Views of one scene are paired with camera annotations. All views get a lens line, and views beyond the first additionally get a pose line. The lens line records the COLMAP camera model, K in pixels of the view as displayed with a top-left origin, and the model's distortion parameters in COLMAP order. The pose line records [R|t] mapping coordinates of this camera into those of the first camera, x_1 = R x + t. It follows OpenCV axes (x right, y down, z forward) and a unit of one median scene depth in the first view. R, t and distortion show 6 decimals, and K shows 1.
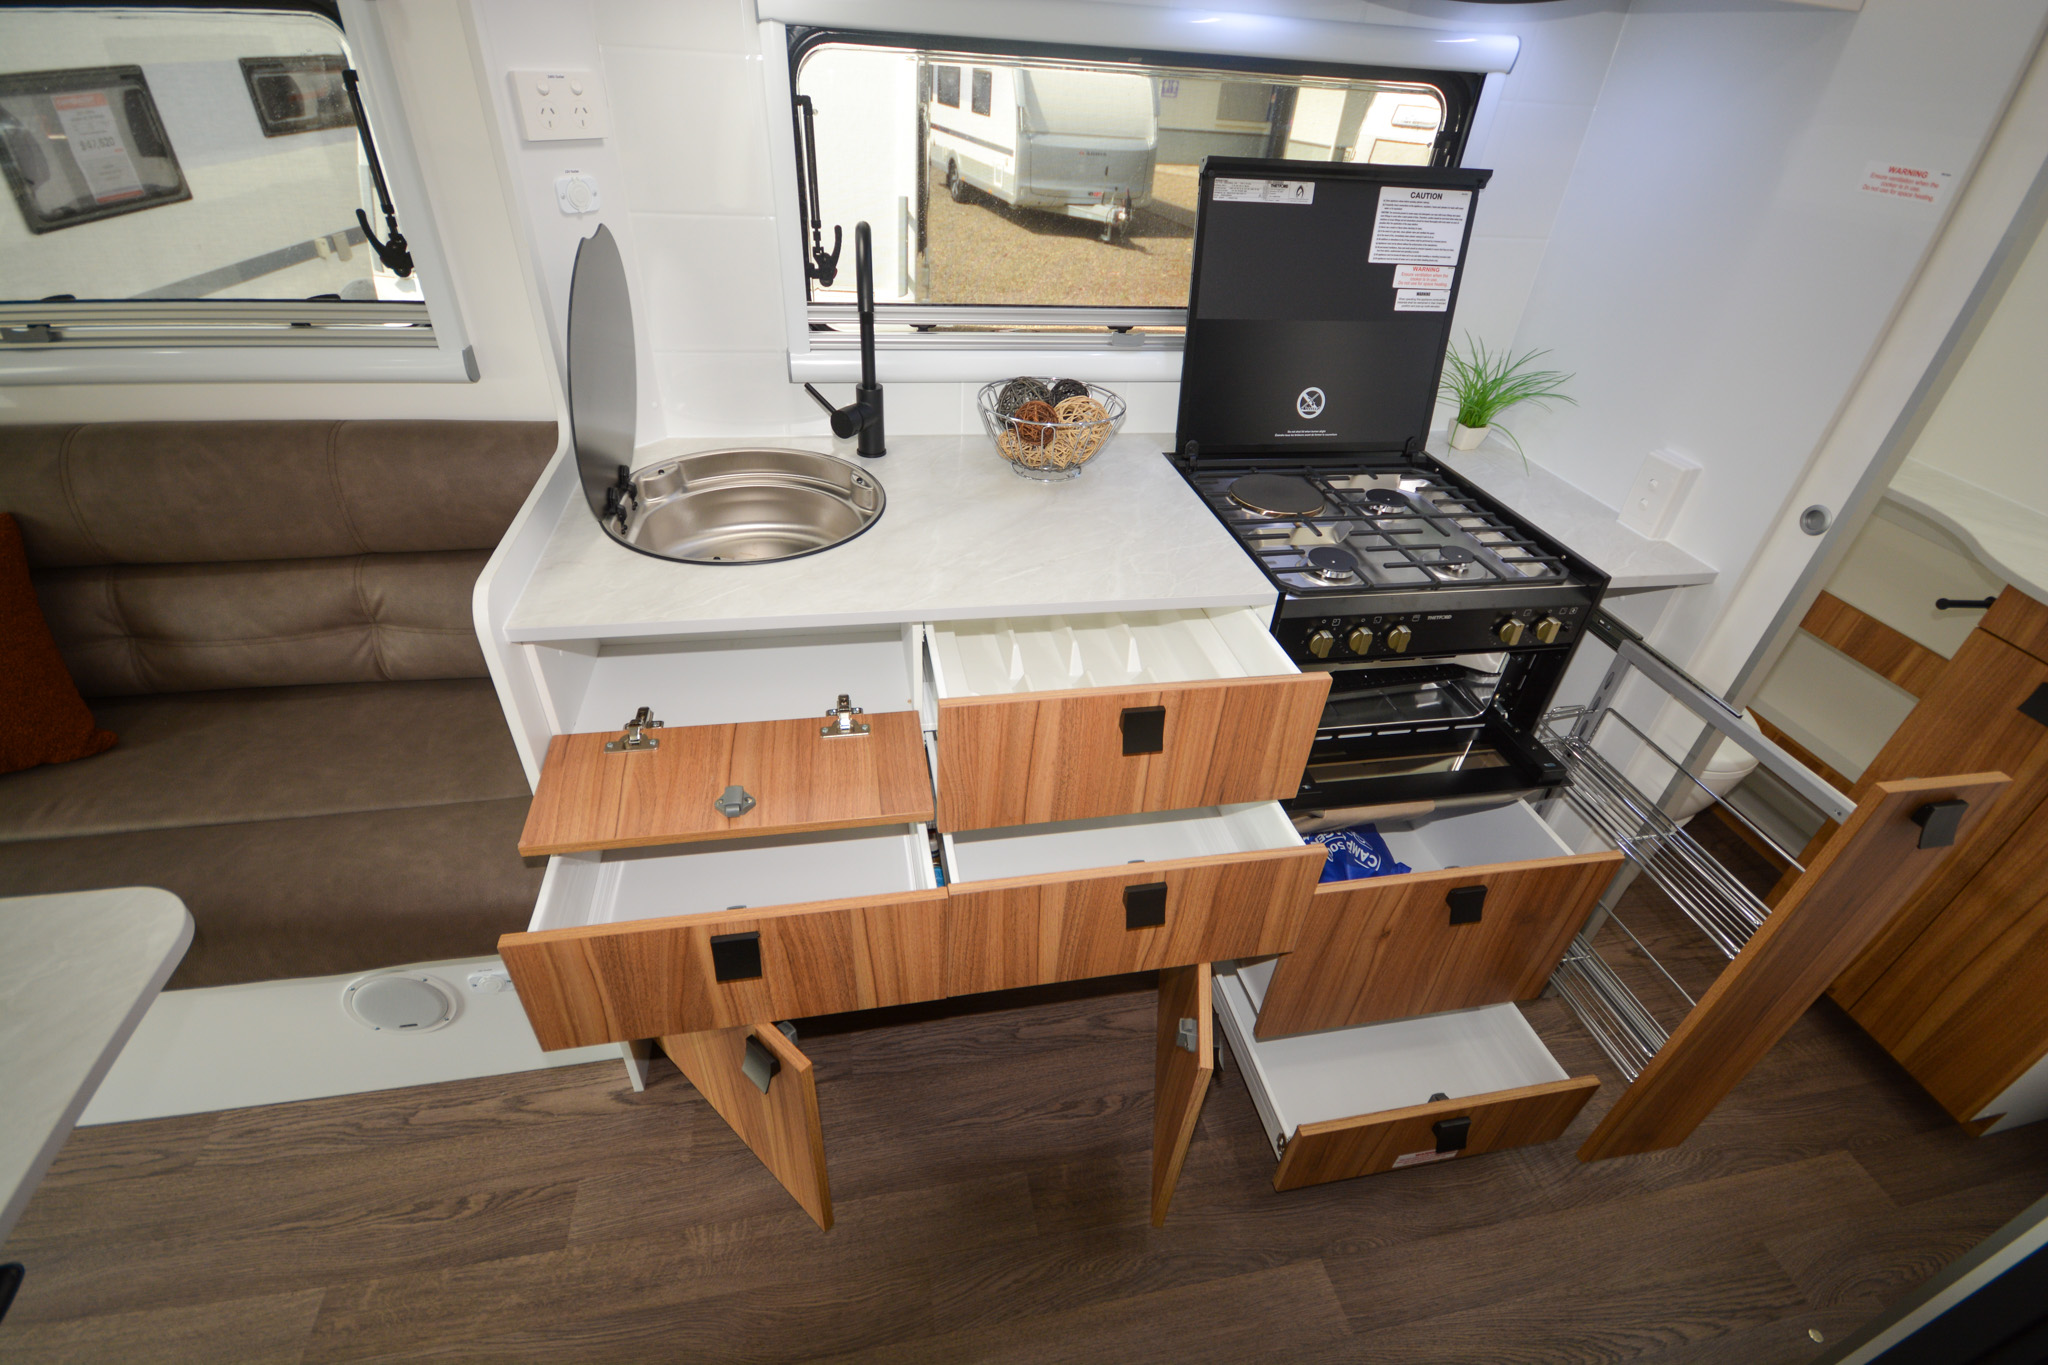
lens RADIAL K [[897.3, 0, 1020.9], [0, 897.3, 684.0], [0, 0, 1]] dist [0.008540, -0.010877]
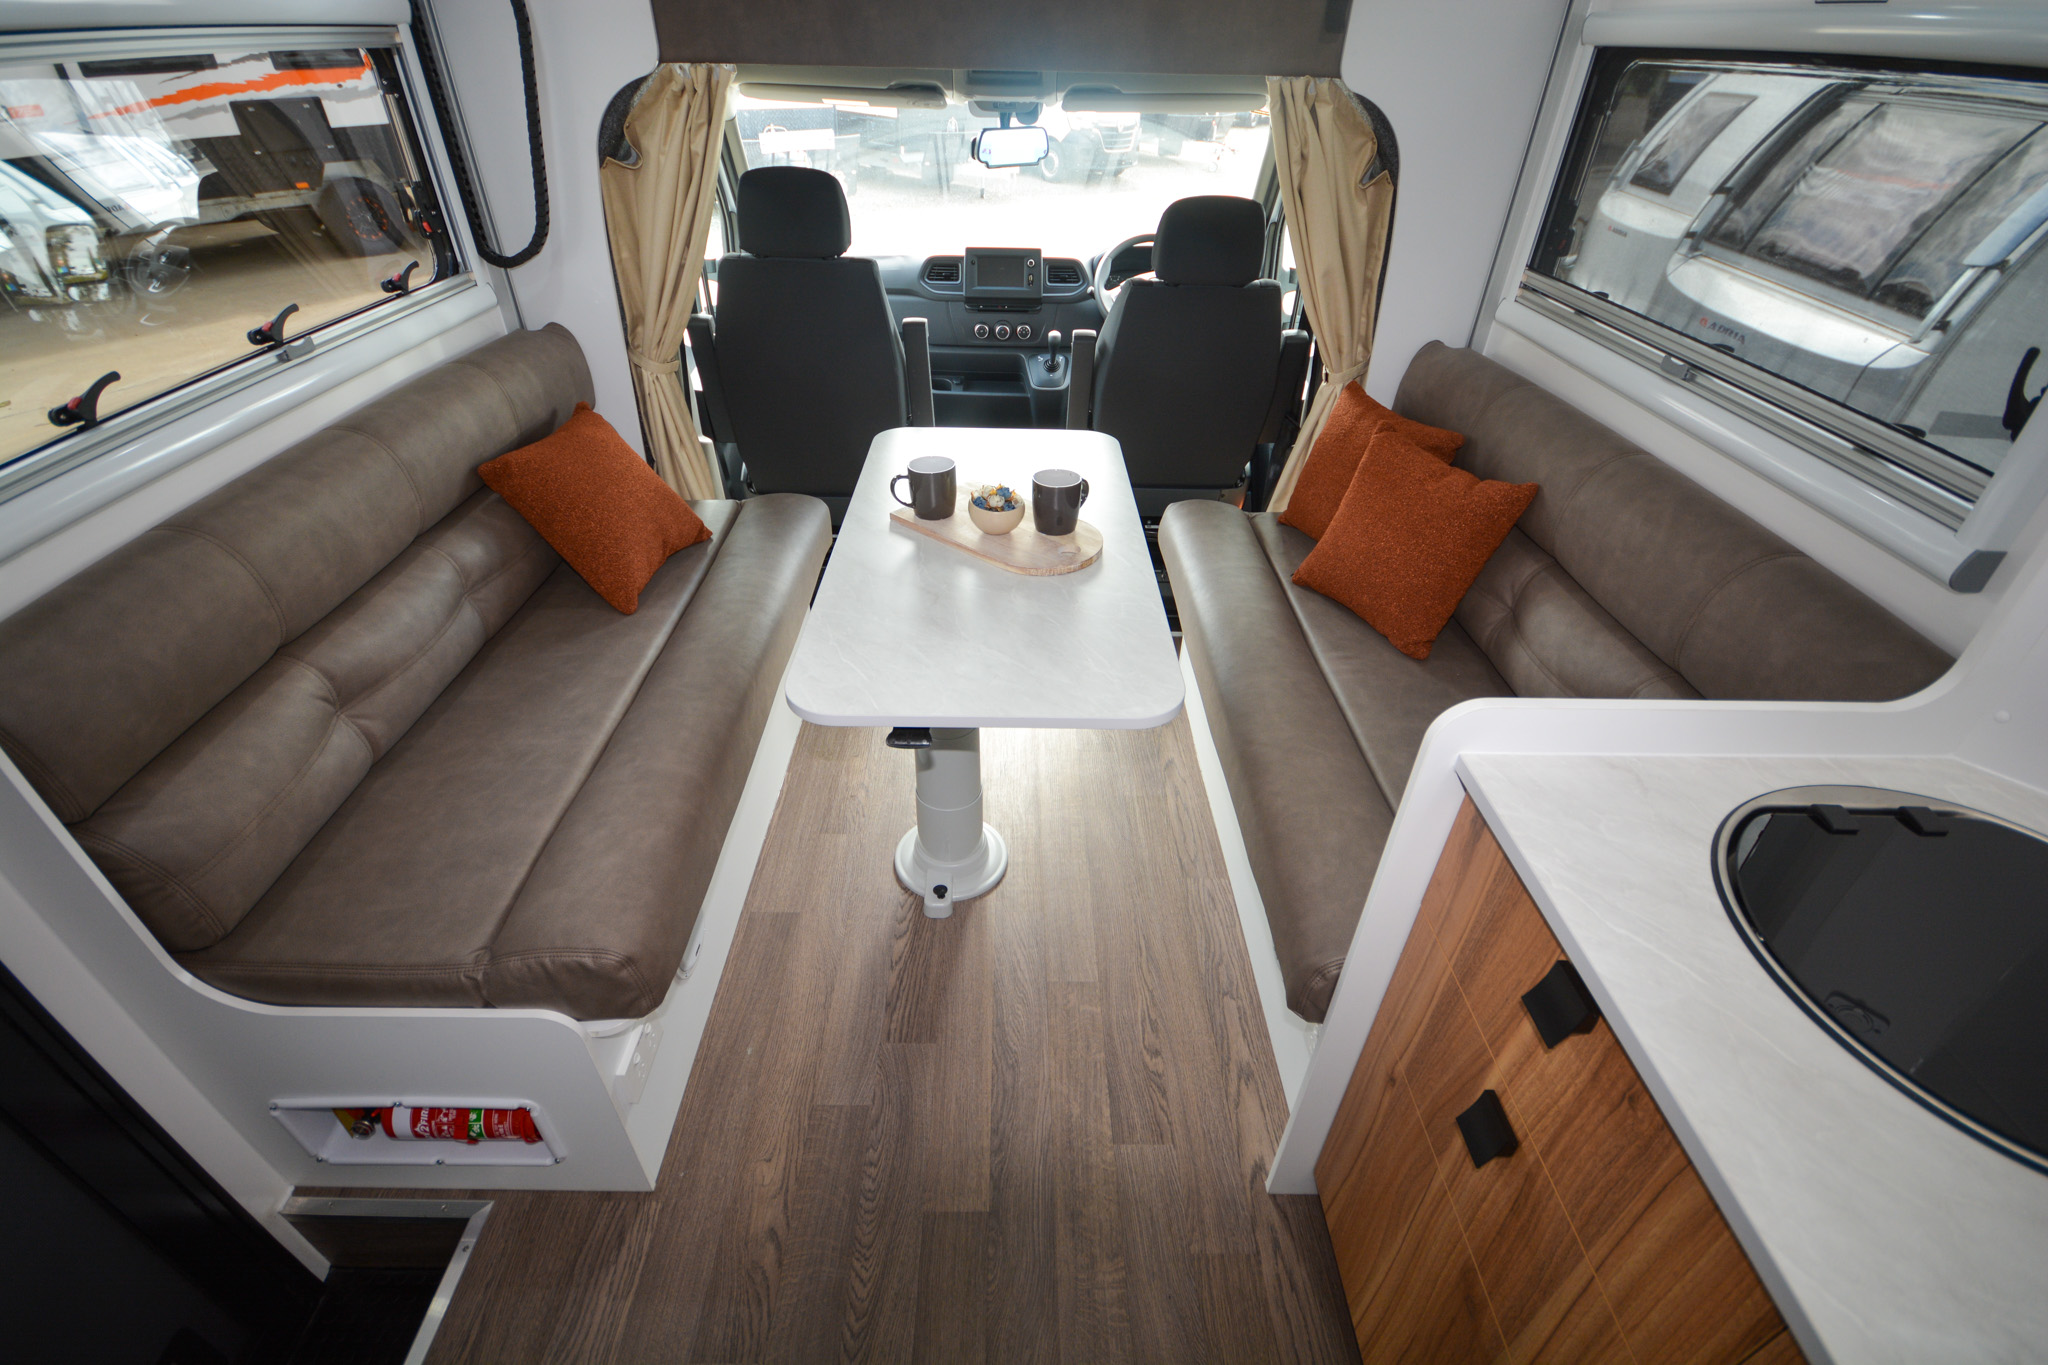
lens RADIAL K [[897.3, 0, 1021.0], [0, 897.3, 685.0], [0, 0, 1]] dist [0.008540, -0.010877]
pose [[-0.180889, 0.520586, -0.834428, 0.139294], [-0.588846, 0.622224, 0.515847, -0.221128], [0.787743, 0.584660, 0.193991, 0.338942]]
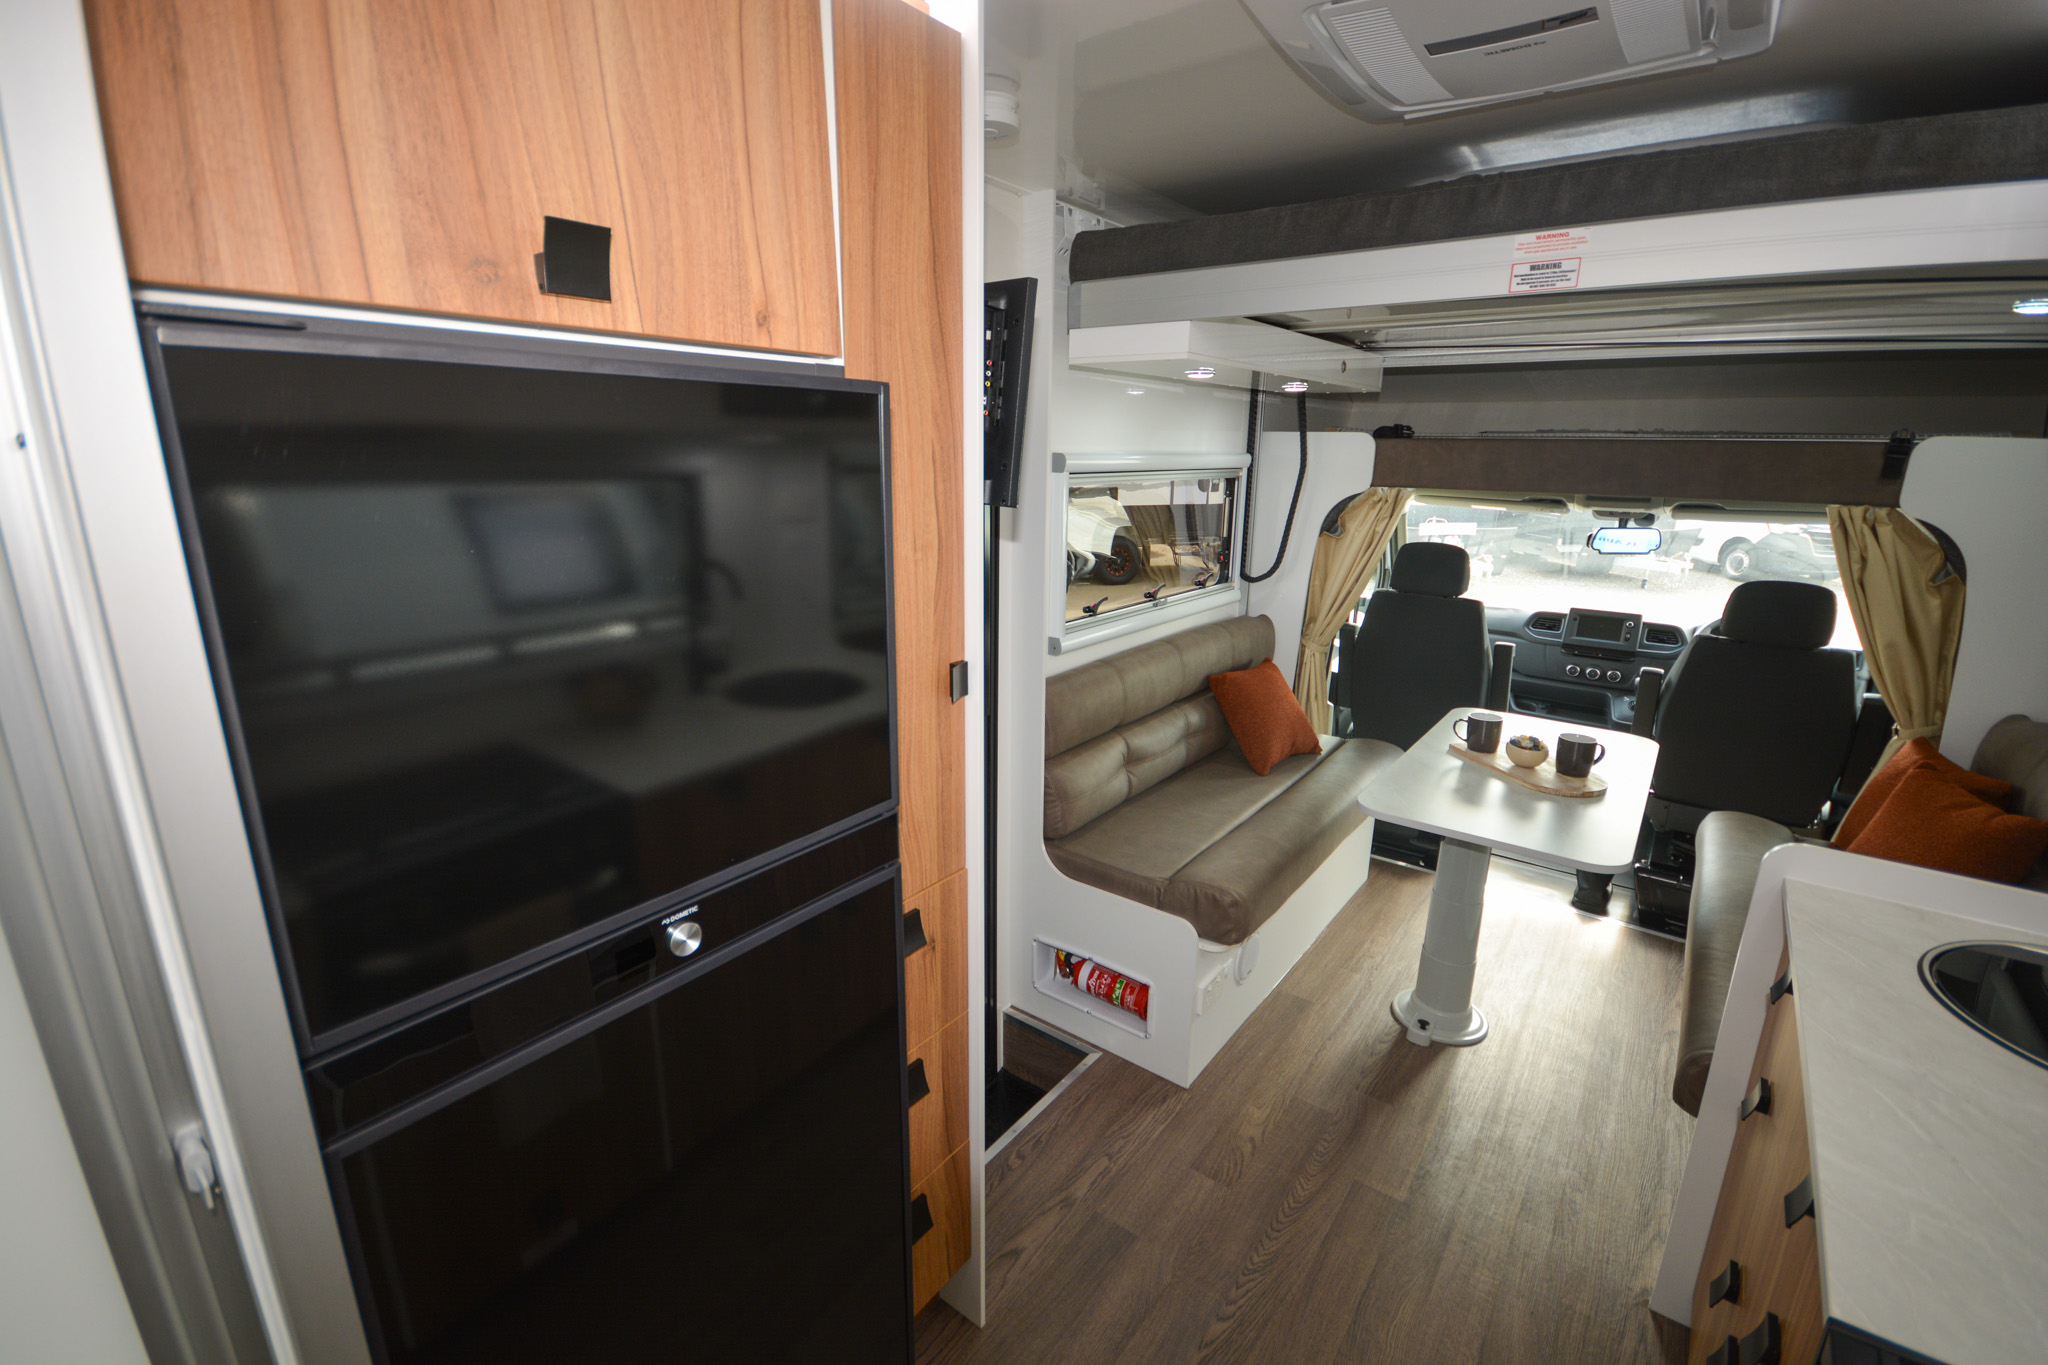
lens RADIAL K [[897.3, 0, 1023.7], [0, 897.3, 687.1], [0, 0, 1]] dist [0.008540, -0.010877]
pose [[-0.742651, 0.110385, -0.660518, 0.868223], [-0.429255, 0.678587, 0.596037, -0.430246], [0.514013, 0.726178, -0.456570, 0.600944]]
